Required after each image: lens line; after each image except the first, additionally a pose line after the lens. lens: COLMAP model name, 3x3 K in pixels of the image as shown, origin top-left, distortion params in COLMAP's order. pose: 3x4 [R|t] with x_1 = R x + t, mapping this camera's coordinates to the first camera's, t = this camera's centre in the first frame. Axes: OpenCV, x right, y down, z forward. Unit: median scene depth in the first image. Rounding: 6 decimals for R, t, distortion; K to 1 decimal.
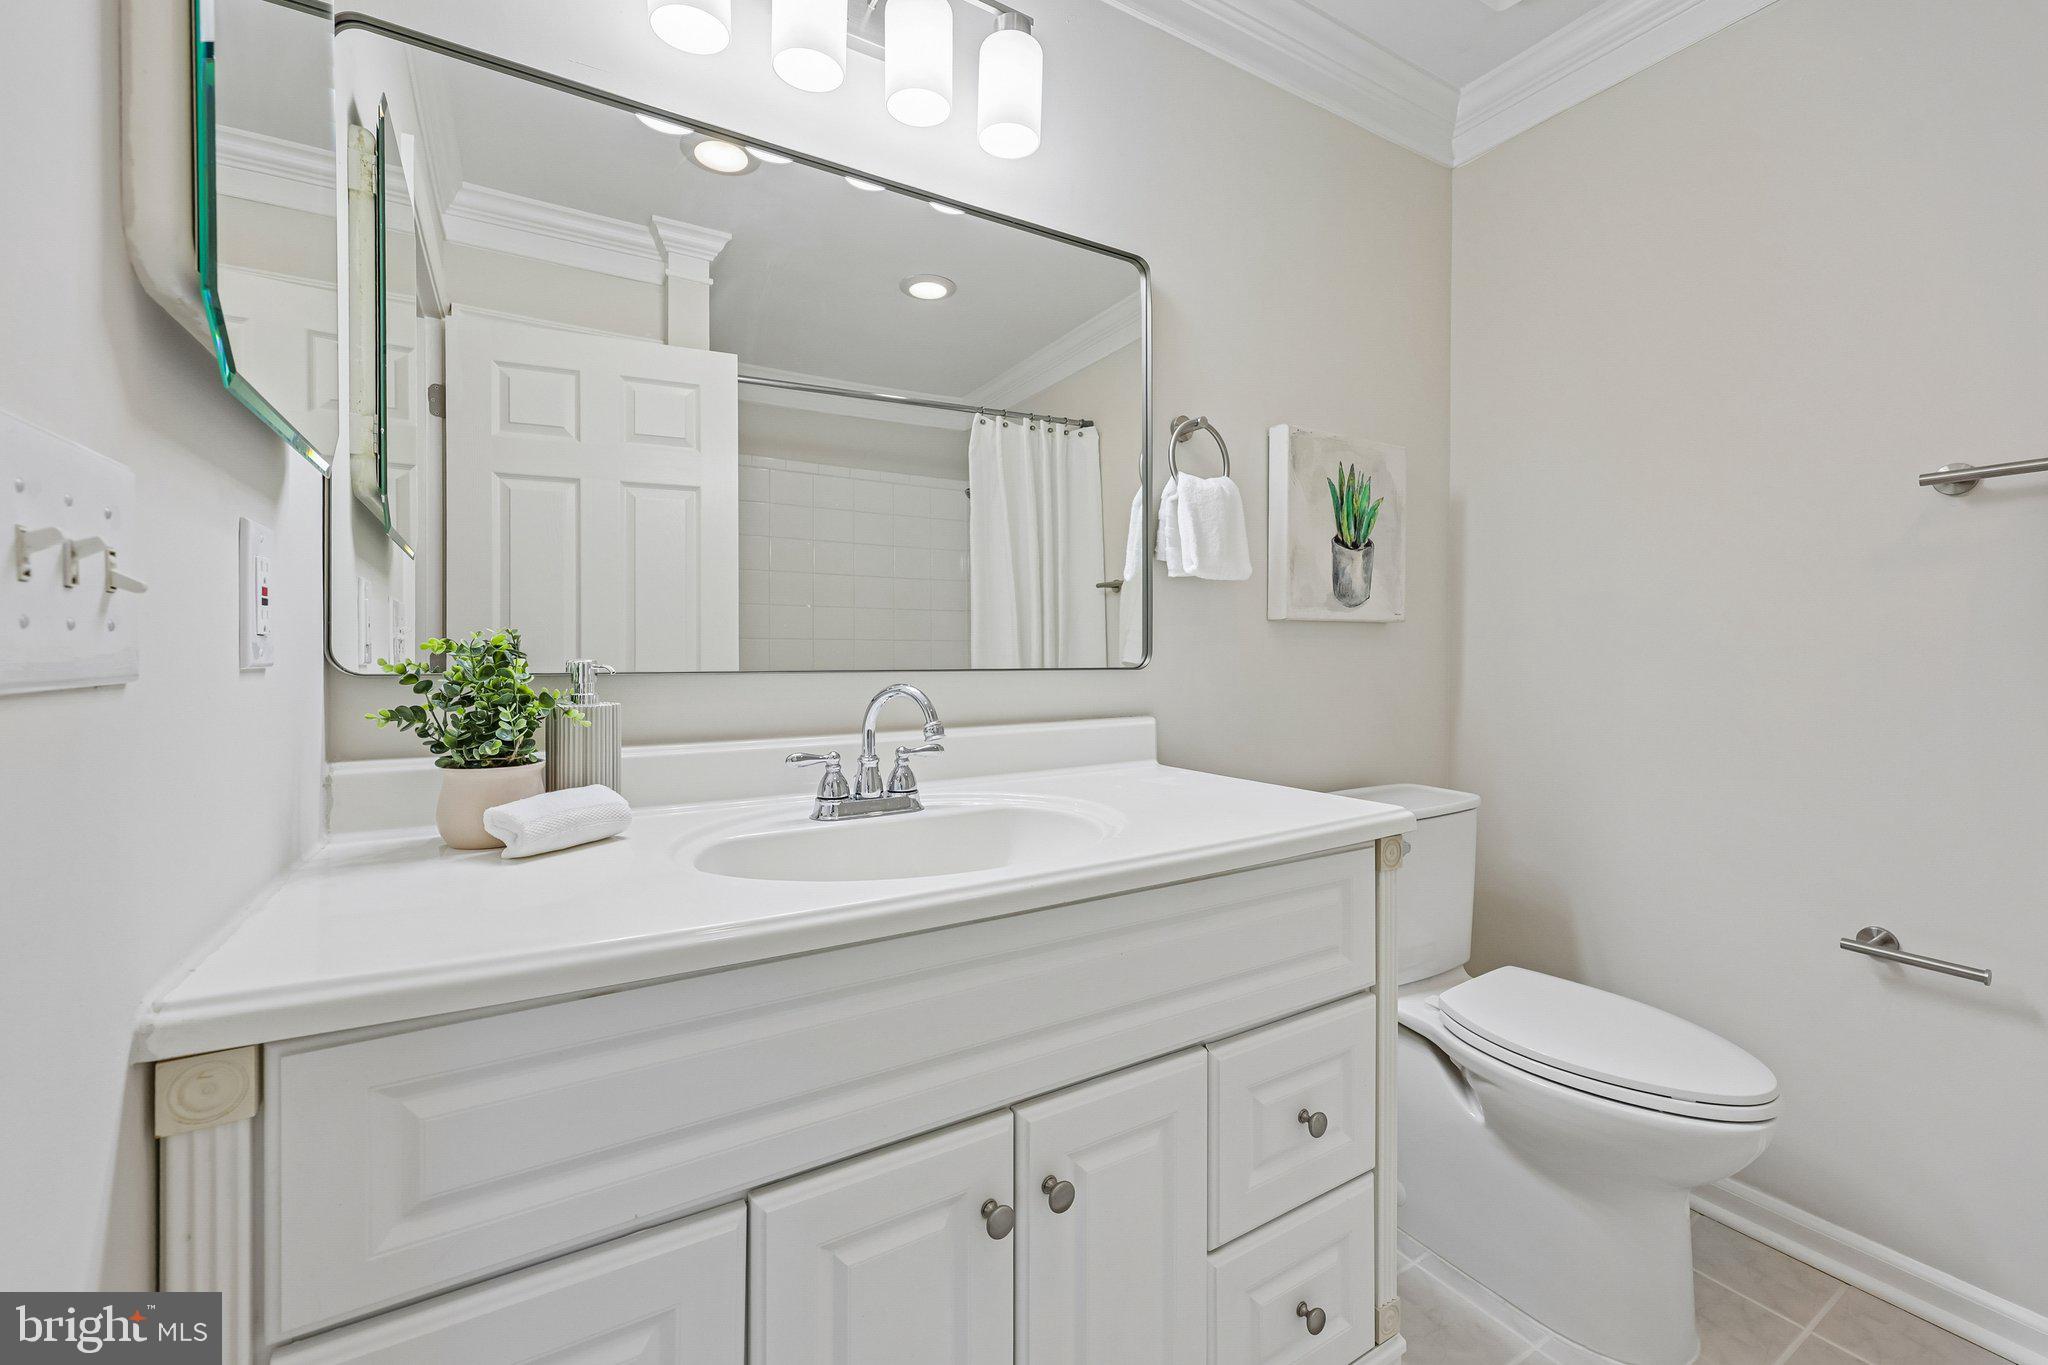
lens RADIAL K [[829.7, 0, 1009.9], [0, 829.7, 650.1], [0, 0, 1]] dist [-0.001510, 0.000389]
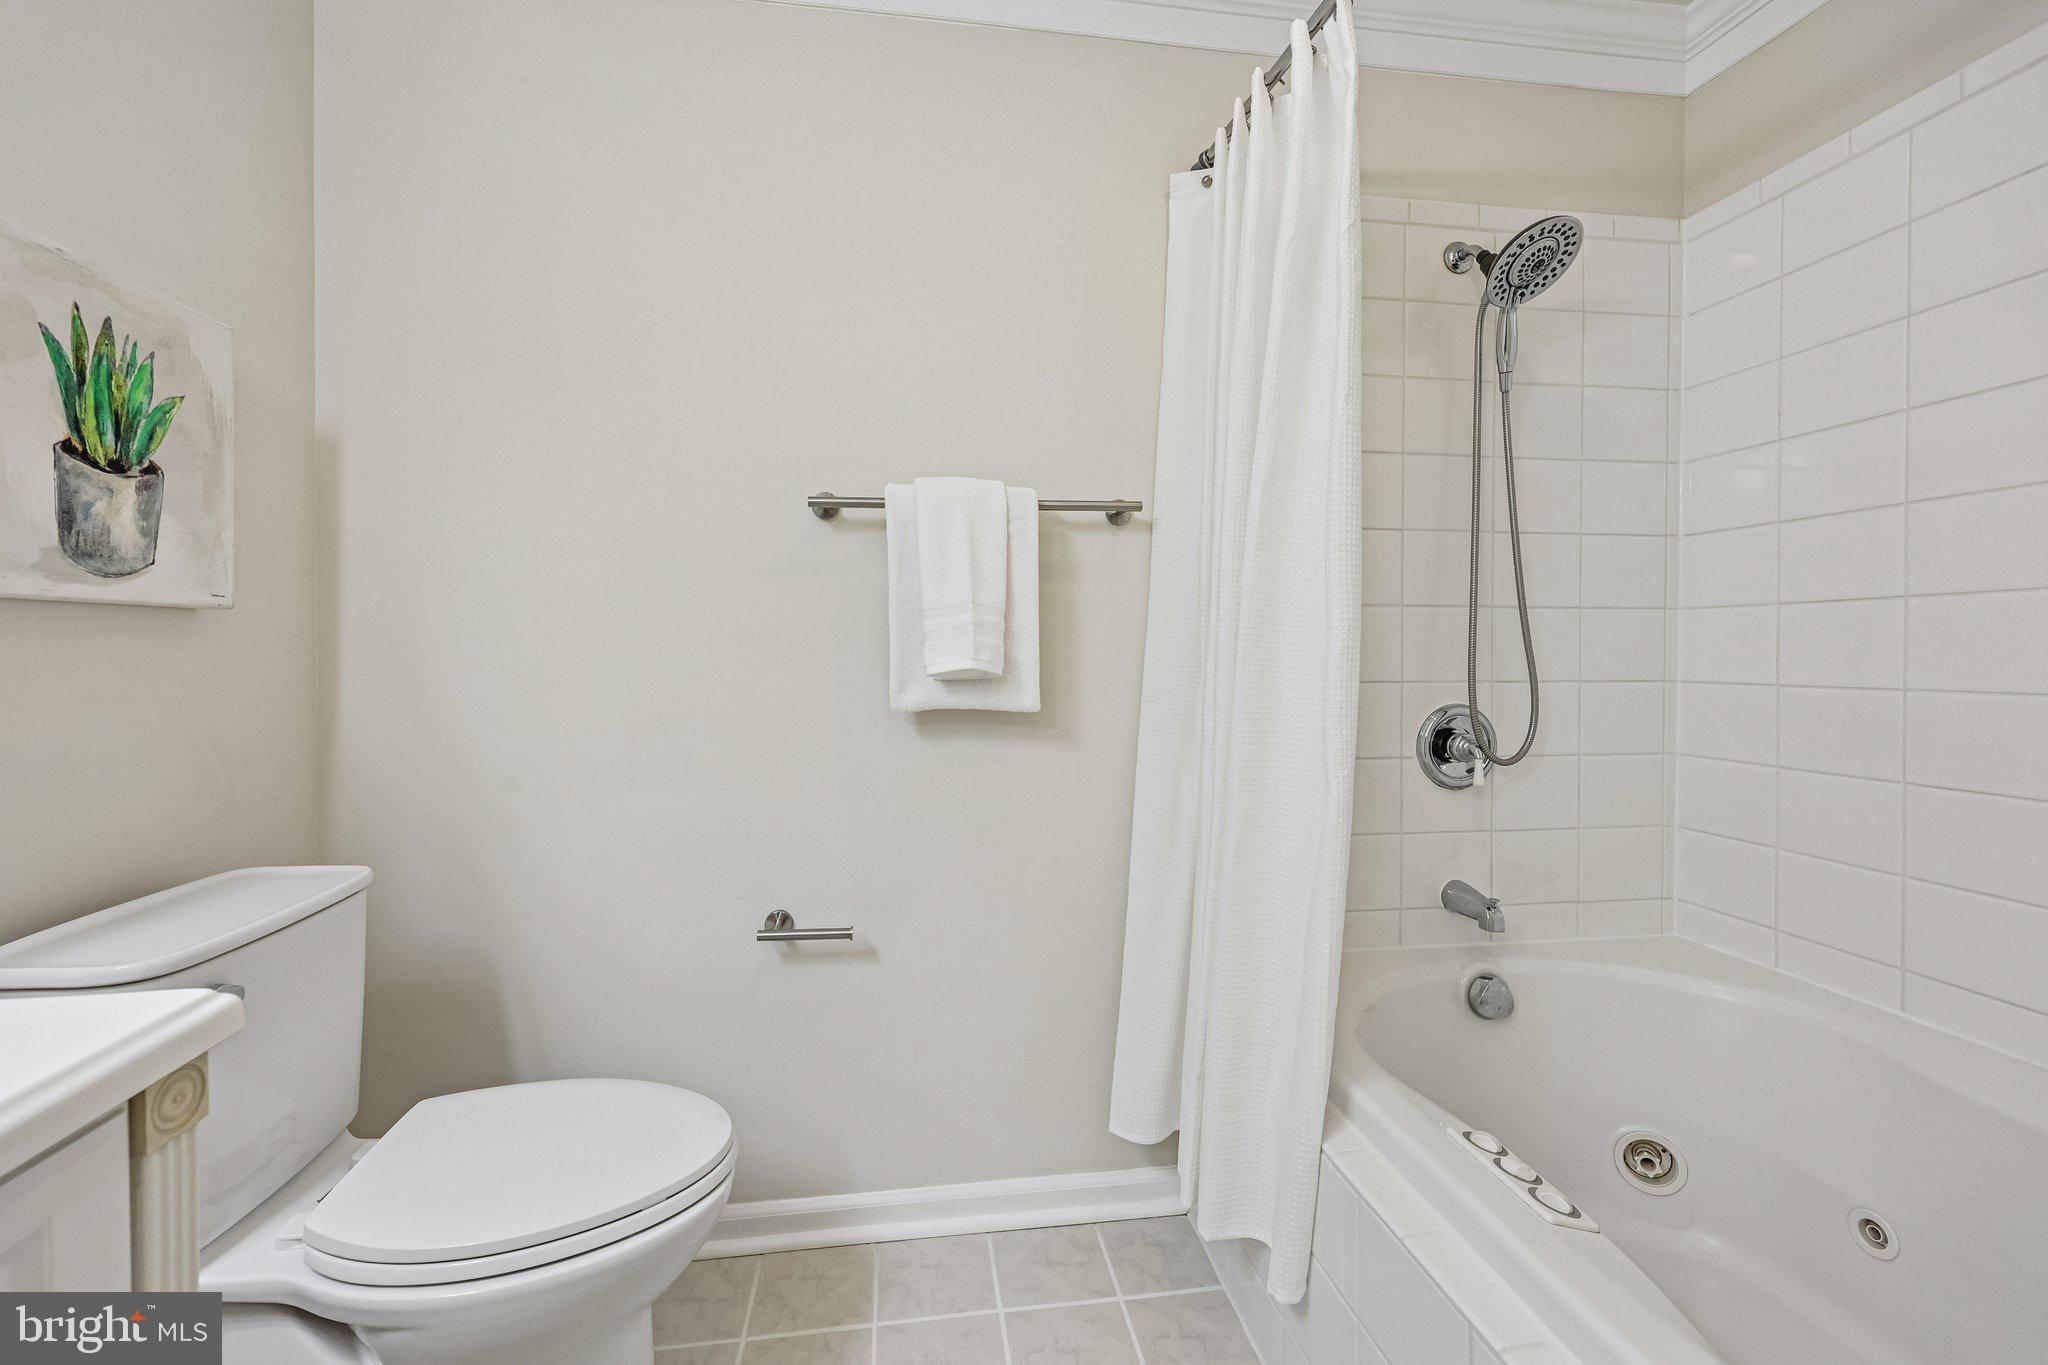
lens RADIAL K [[829.7, 0, 1019.0], [0, 829.7, 664.2], [0, 0, 1]] dist [-0.001510, 0.000389]
pose [[0.371932, -0.015928, 0.928123, 0.125966], [-0.001503, 0.999841, 0.017761, -0.005097], [-0.928259, -0.008001, 0.371849, 0.237183]]
